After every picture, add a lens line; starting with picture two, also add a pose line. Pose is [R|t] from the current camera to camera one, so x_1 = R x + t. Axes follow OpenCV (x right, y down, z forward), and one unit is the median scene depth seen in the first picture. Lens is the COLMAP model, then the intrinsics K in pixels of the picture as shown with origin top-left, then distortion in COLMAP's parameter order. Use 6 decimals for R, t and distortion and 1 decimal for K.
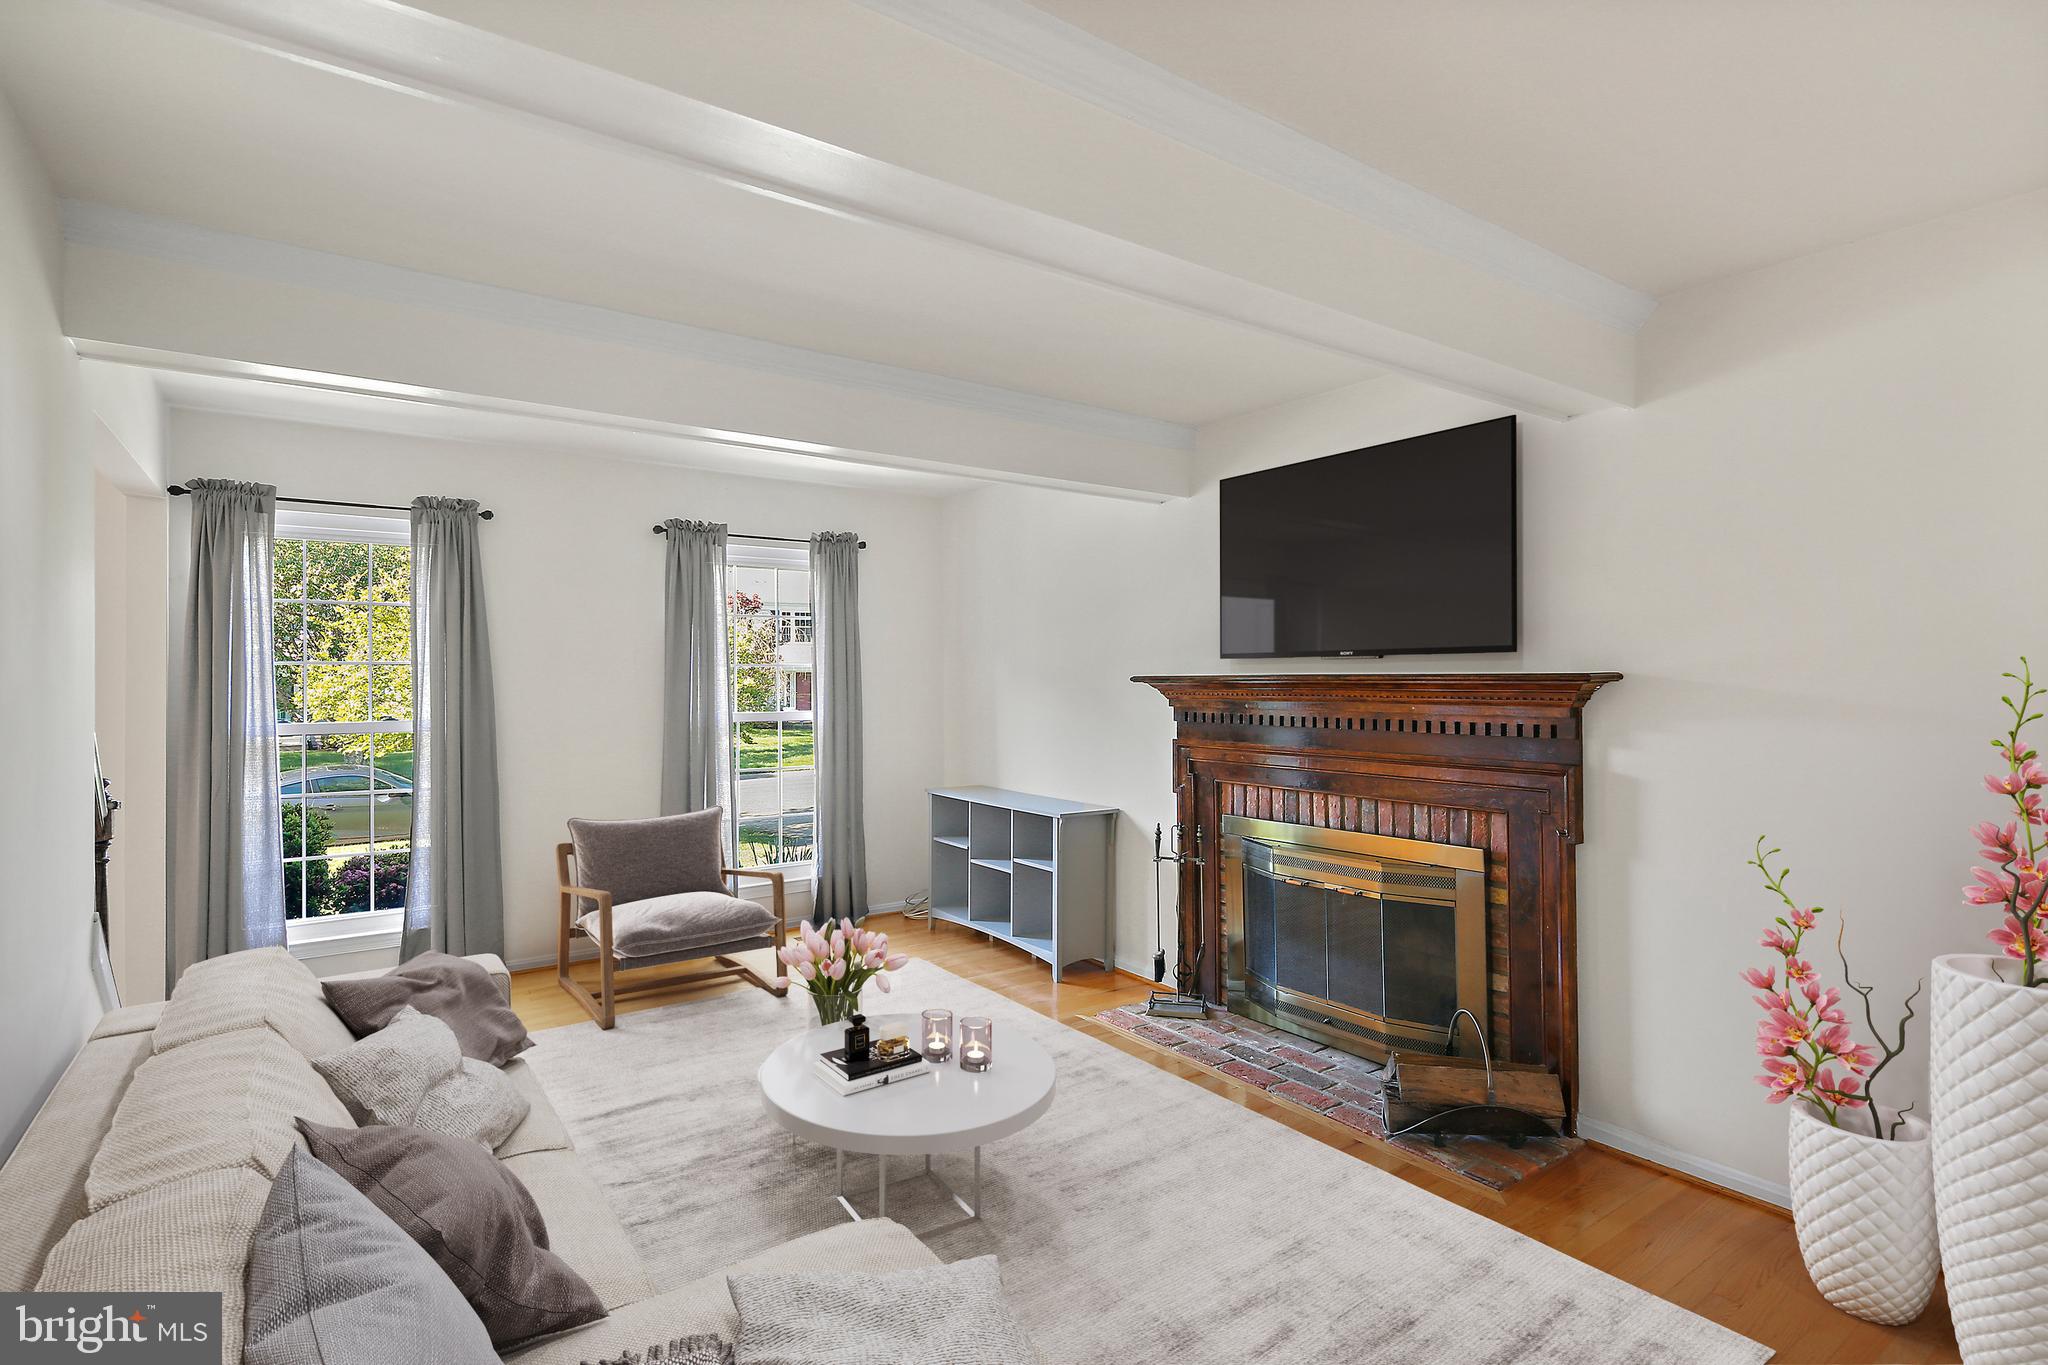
lens RADIAL K [[996.0, 0, 1016.4], [0, 996.0, 678.6], [0, 0, 1]] dist [-0.002353, 0.000856]
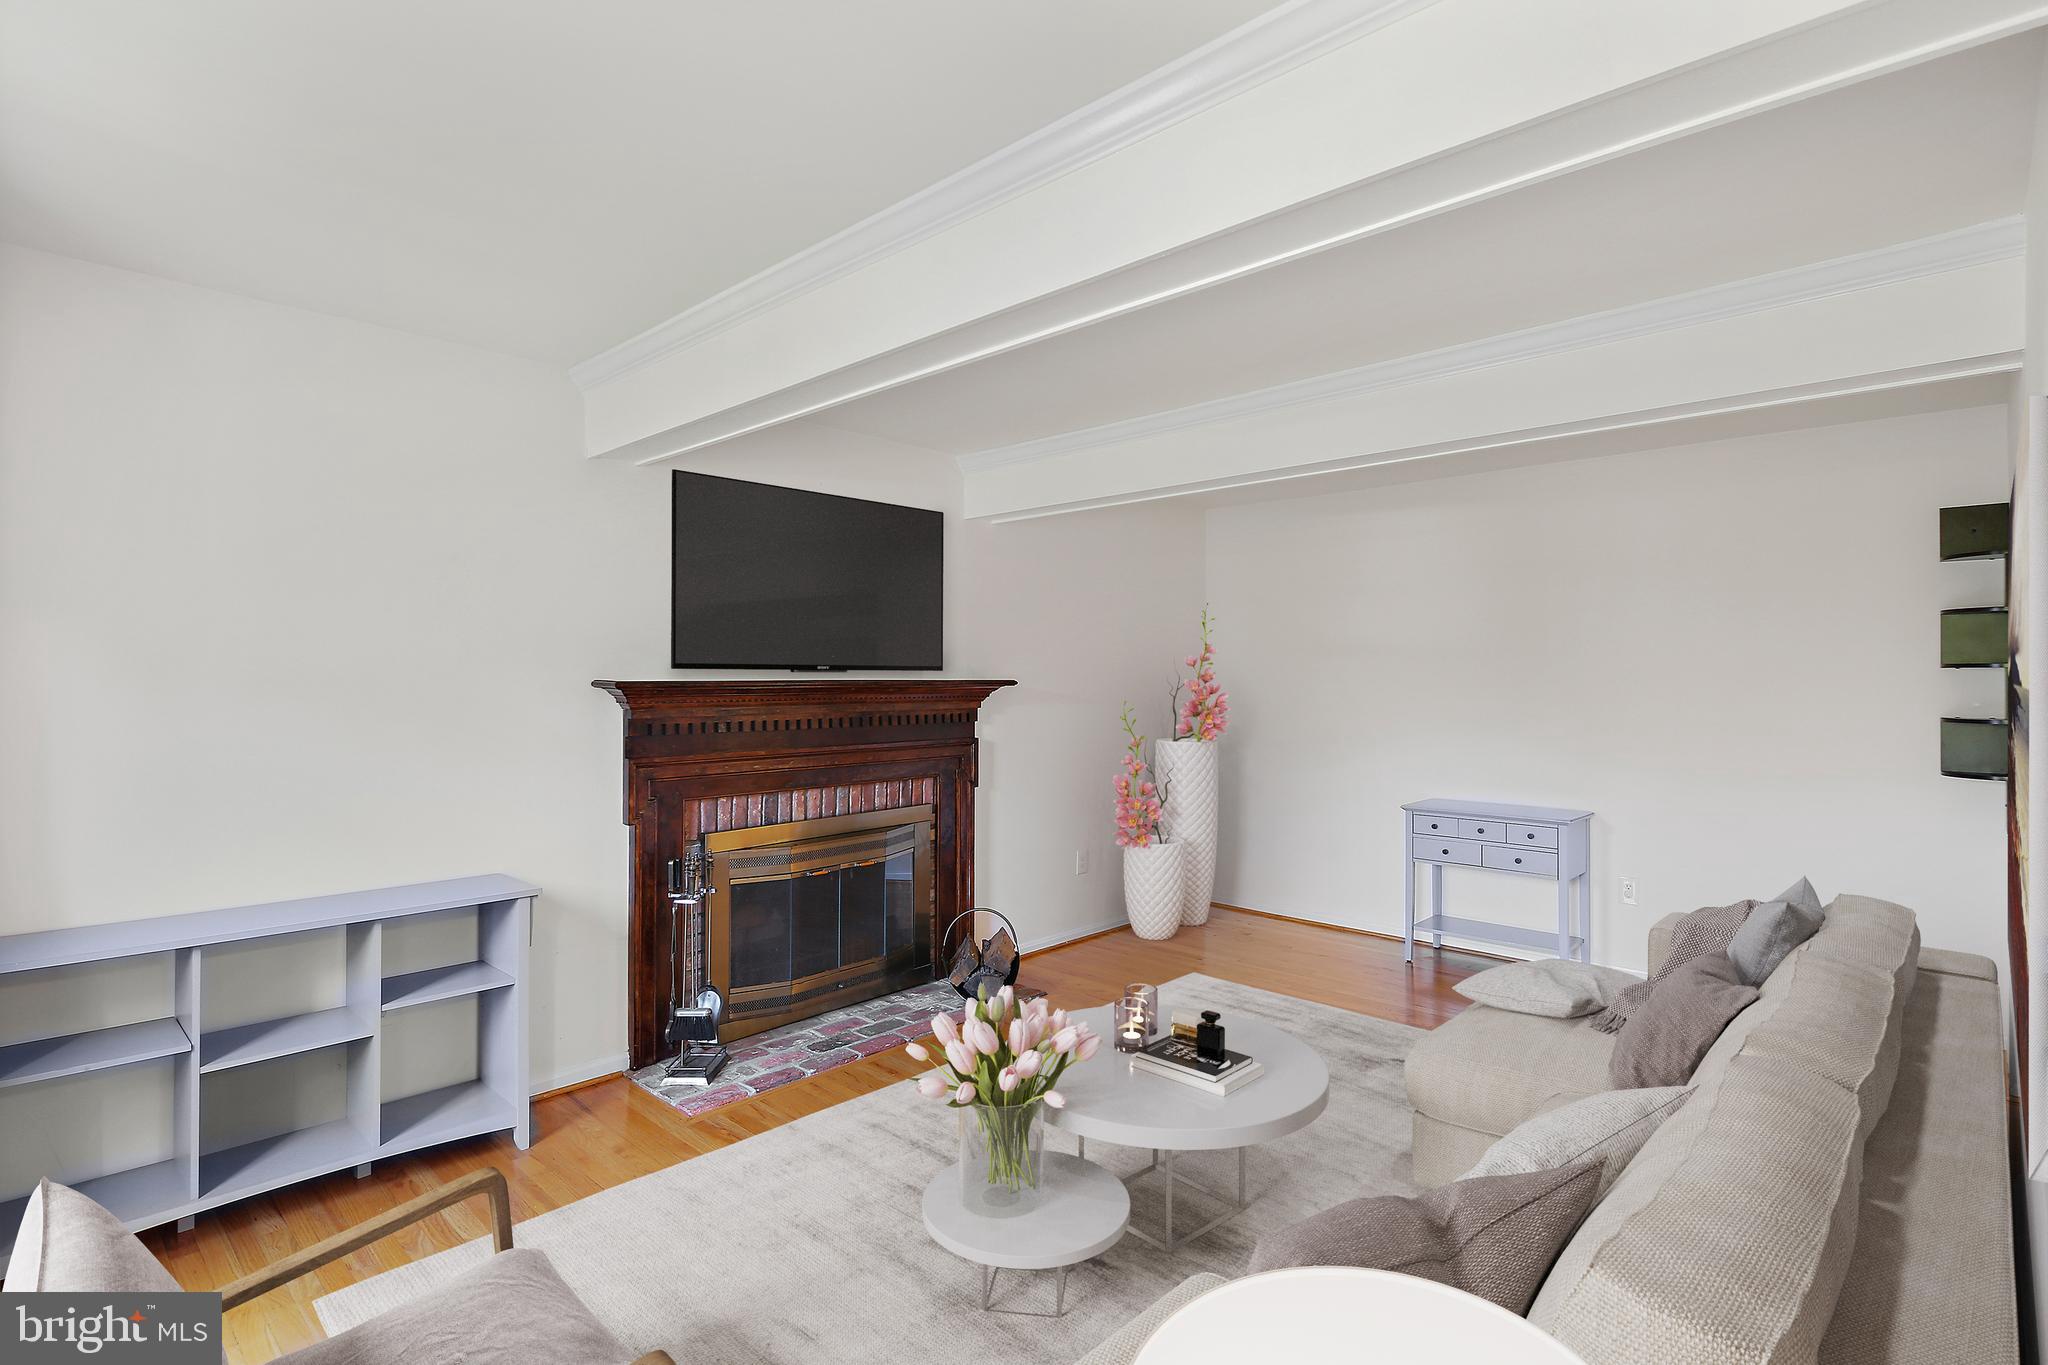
lens RADIAL K [[996.0, 0, 1027.4], [0, 996.0, 673.5], [0, 0, 1]] dist [-0.002353, 0.000856]
pose [[-0.190502, 0.008212, 0.981652, -0.644272], [-0.001977, 0.999960, -0.008749, -0.001767], [-0.981685, -0.003608, -0.190478, 0.773530]]
